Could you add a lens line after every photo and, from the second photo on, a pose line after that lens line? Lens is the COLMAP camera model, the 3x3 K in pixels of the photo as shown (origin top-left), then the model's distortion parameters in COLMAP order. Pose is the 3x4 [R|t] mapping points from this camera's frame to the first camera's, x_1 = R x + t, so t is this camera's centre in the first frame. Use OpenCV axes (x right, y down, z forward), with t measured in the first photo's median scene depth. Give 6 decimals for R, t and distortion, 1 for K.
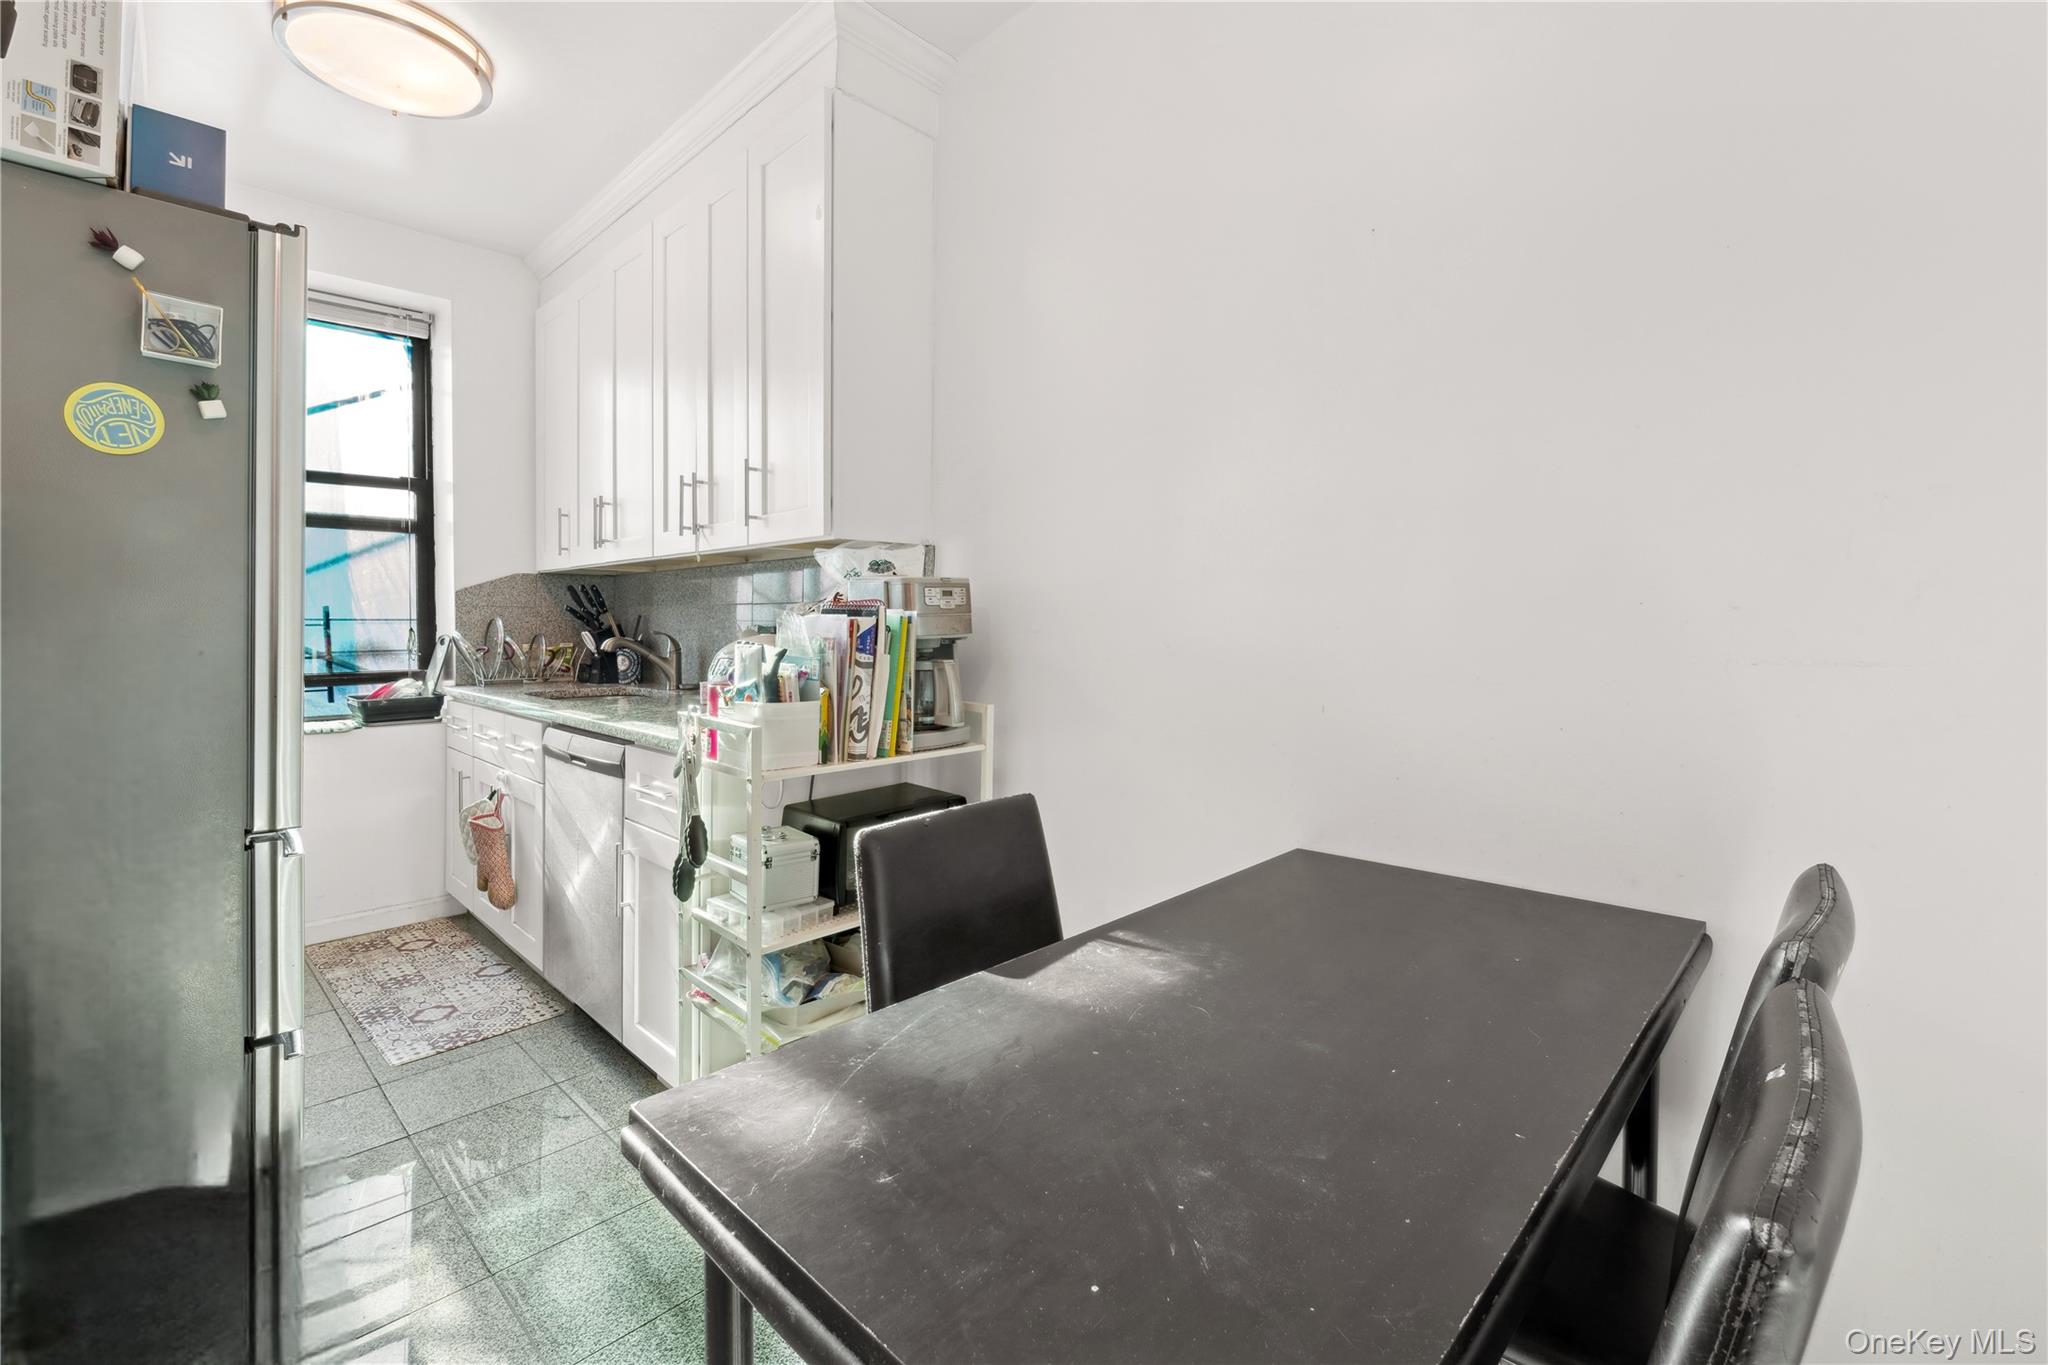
lens RADIAL K [[882.2, 0, 1030.0], [0, 882.2, 658.9], [0, 0, 1]] dist [0.003311, 0.000188]
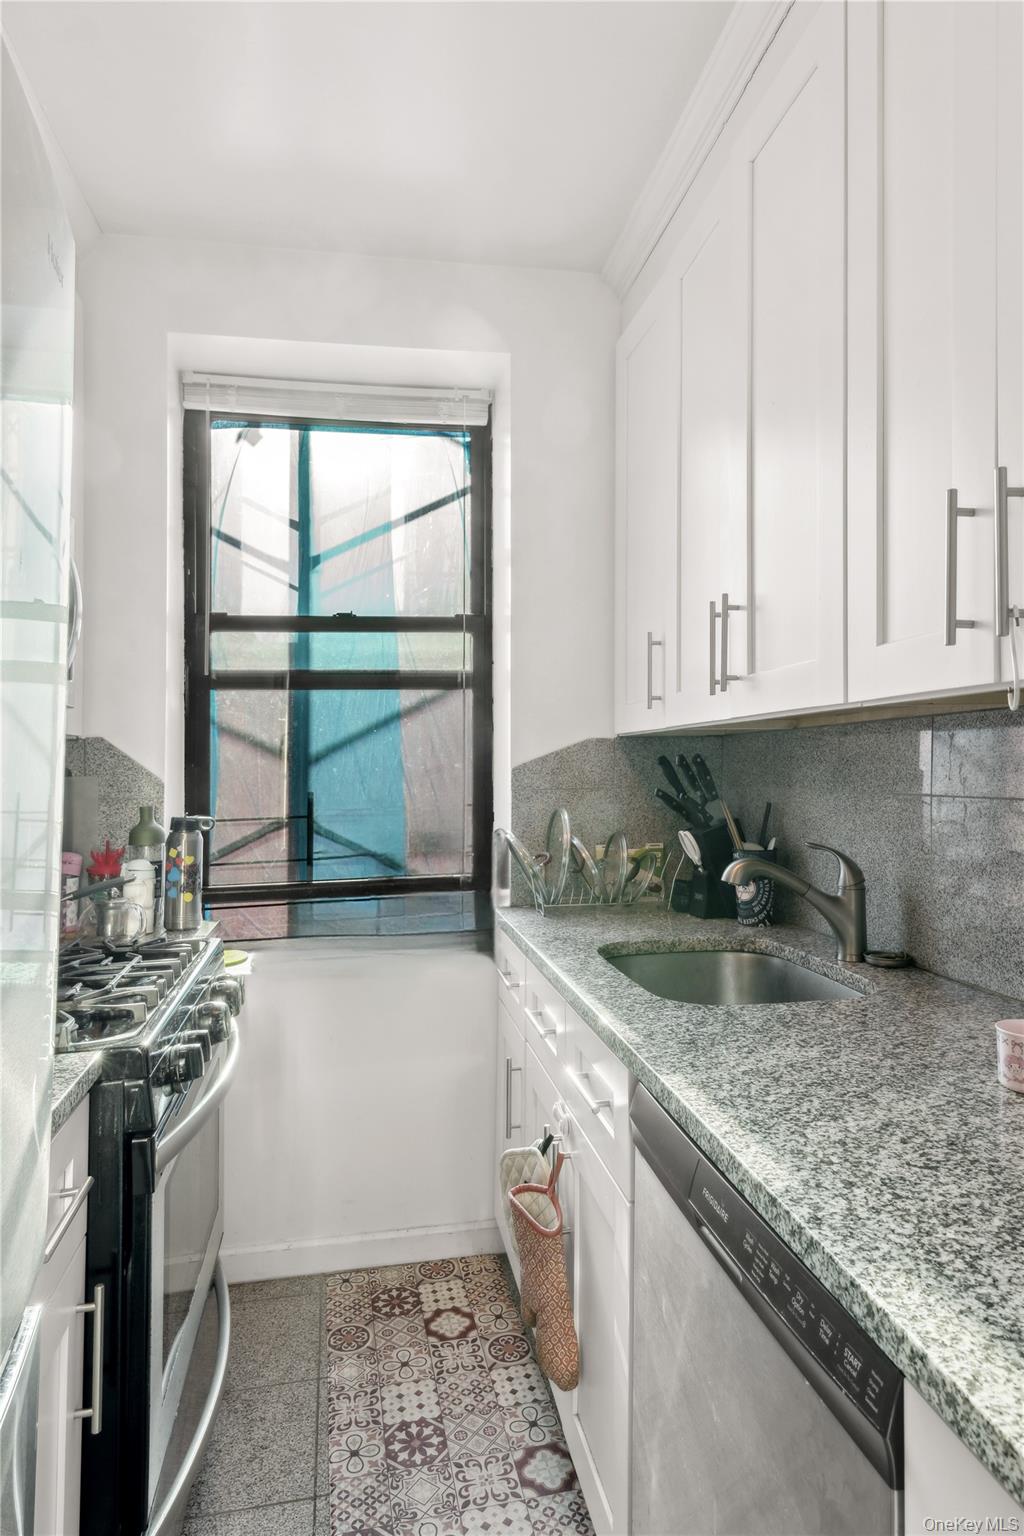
lens RADIAL K [[871.5, 0, 511.1], [0, 871.5, 766.3], [0, 0, 1]] dist [0.000275, 0.000074]
pose [[0.812128, -0.011456, -0.583367, -0.257205], [-0.008884, 0.999449, -0.031995, -0.057516], [0.583412, 0.031166, 0.811578, 0.452909]]
